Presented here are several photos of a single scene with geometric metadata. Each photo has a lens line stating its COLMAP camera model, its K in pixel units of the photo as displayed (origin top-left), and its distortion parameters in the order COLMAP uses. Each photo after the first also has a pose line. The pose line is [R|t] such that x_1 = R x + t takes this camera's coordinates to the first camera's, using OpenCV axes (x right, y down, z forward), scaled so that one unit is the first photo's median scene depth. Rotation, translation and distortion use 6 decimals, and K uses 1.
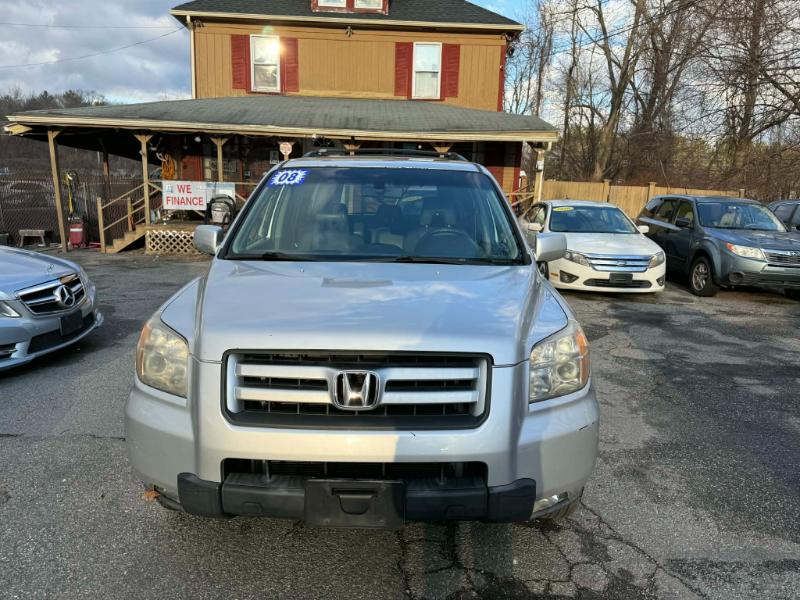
lens RADIAL K [[564.2, 0, 397.6], [0, 564.2, 302.9], [0, 0, 1]] dist [0.039409, -0.050244]
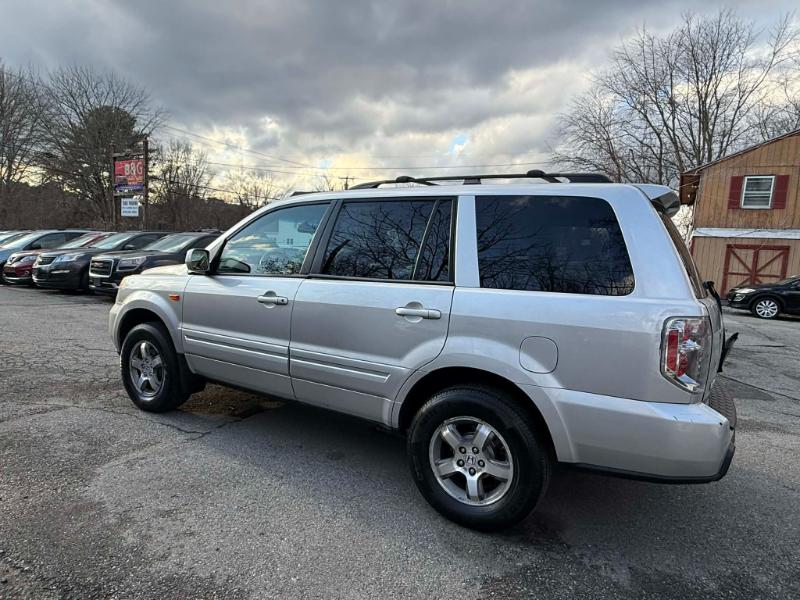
lens RADIAL K [[478.1, 0, 397.8], [0, 478.1, 301.0], [0, 0, 1]] dist [-0.000979, 0.000937]
pose [[-0.500328, 0.030017, -0.865315, 0.238340], [-0.238330, 0.956017, 0.170967, -0.074225], [0.832389, 0.291770, -0.471168, 0.473333]]
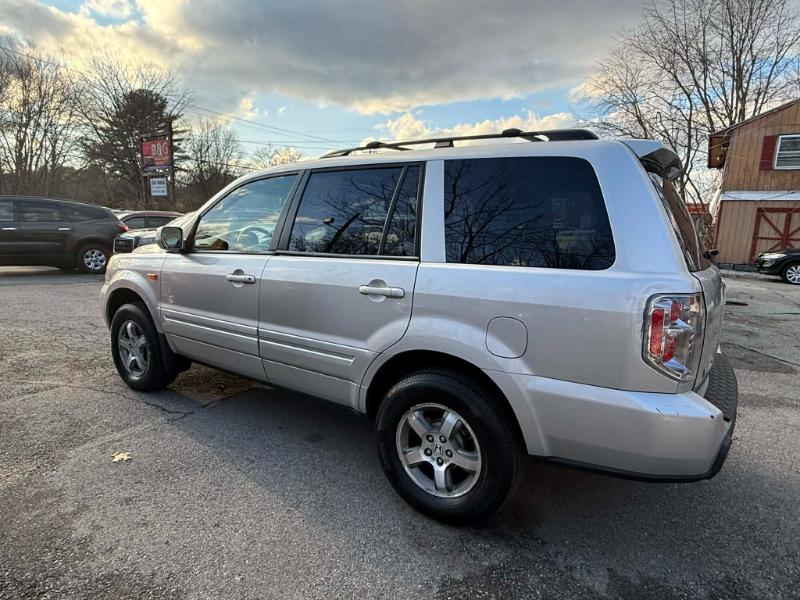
lens RADIAL K [[462.2, 0, 397.1], [0, 462.2, 301.0], [0, 0, 1]] dist [0.000737, -0.001025]
pose [[-0.550245, 0.091074, -0.830022, 0.206615], [-0.210974, 0.946618, 0.243728, -0.078208], [0.807911, 0.309223, -0.501657, 0.482507]]
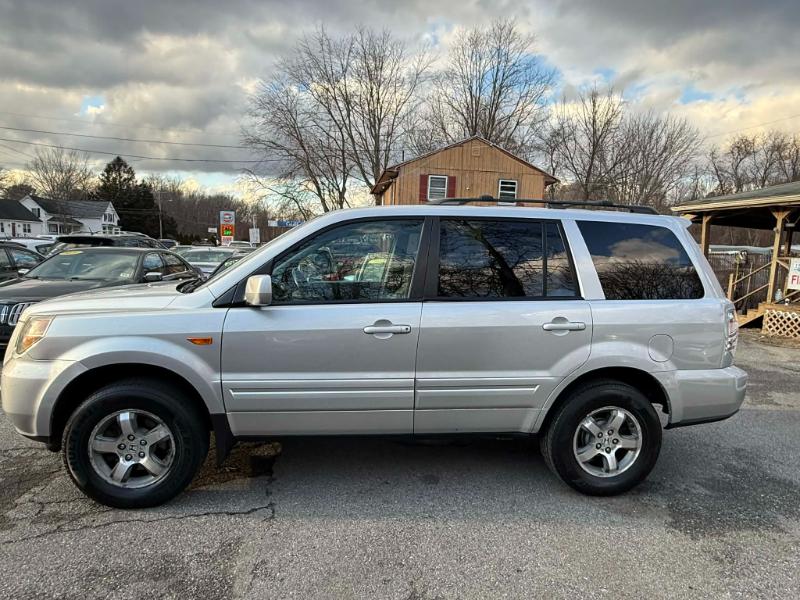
lens RADIAL K [[478.1, 0, 397.8], [0, 478.1, 301.0], [0, 0, 1]] dist [-0.000979, 0.000937]
pose [[0.125683, 0.084958, -0.988426, 0.271012], [-0.226841, 0.972392, 0.054736, -0.044528], [0.965788, 0.217337, 0.141485, 0.284437]]
